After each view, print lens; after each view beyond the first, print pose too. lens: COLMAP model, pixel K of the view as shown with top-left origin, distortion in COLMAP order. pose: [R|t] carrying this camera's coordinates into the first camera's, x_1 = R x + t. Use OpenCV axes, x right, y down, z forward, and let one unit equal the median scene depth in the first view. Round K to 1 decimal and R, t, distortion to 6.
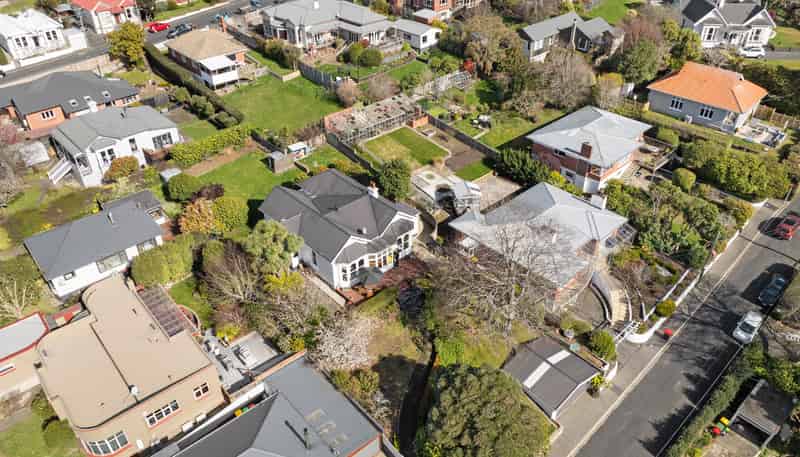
lens RADIAL K [[563.1, 0, 400.0], [0, 563.1, 228.5], [0, 0, 1]] dist [-0.029664, 0.000442]
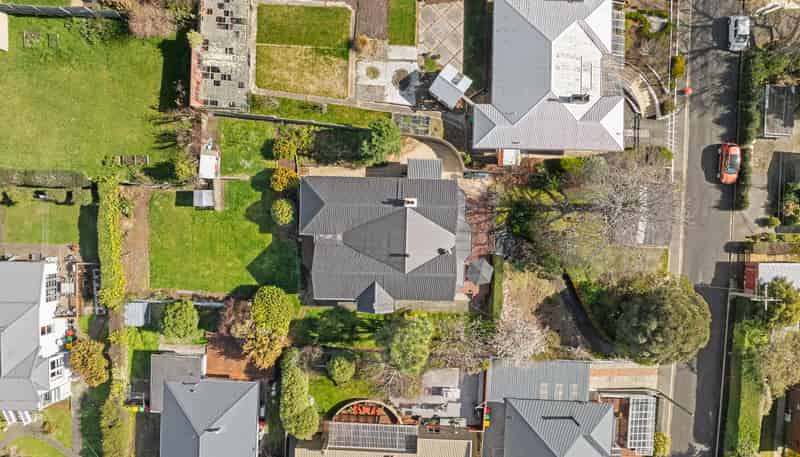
lens RADIAL K [[563.1, 0, 400.0], [0, 563.1, 228.5], [0, 0, 1]] dist [-0.029664, 0.000442]
pose [[0.697909, -0.716109, -0.010496, -0.061694], [0.417097, 0.394496, 0.818782, -0.597507], [-0.582196, -0.575813, 0.574009, 0.404883]]
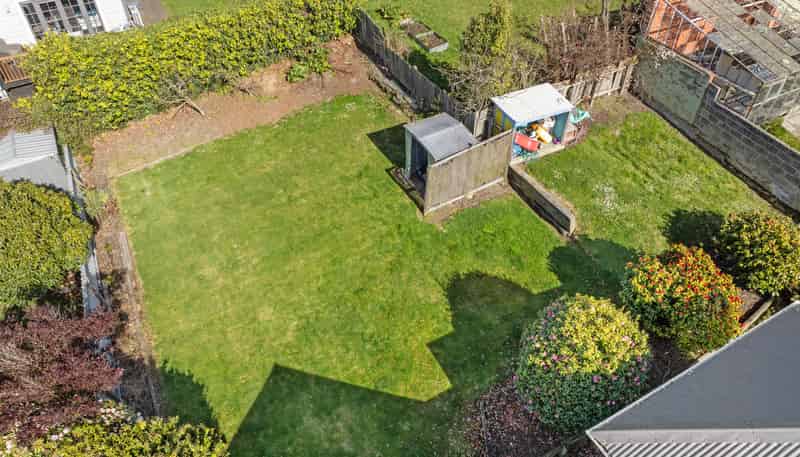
lens RADIAL K [[563.1, 0, 400.0], [0, 563.1, 228.5], [0, 0, 1]] dist [-0.029664, 0.000442]
pose [[0.969581, 0.172944, -0.173215, -0.187805], [-0.145013, 0.975959, 0.162712, -0.126377], [0.197191, -0.132644, 0.971350, 0.762079]]
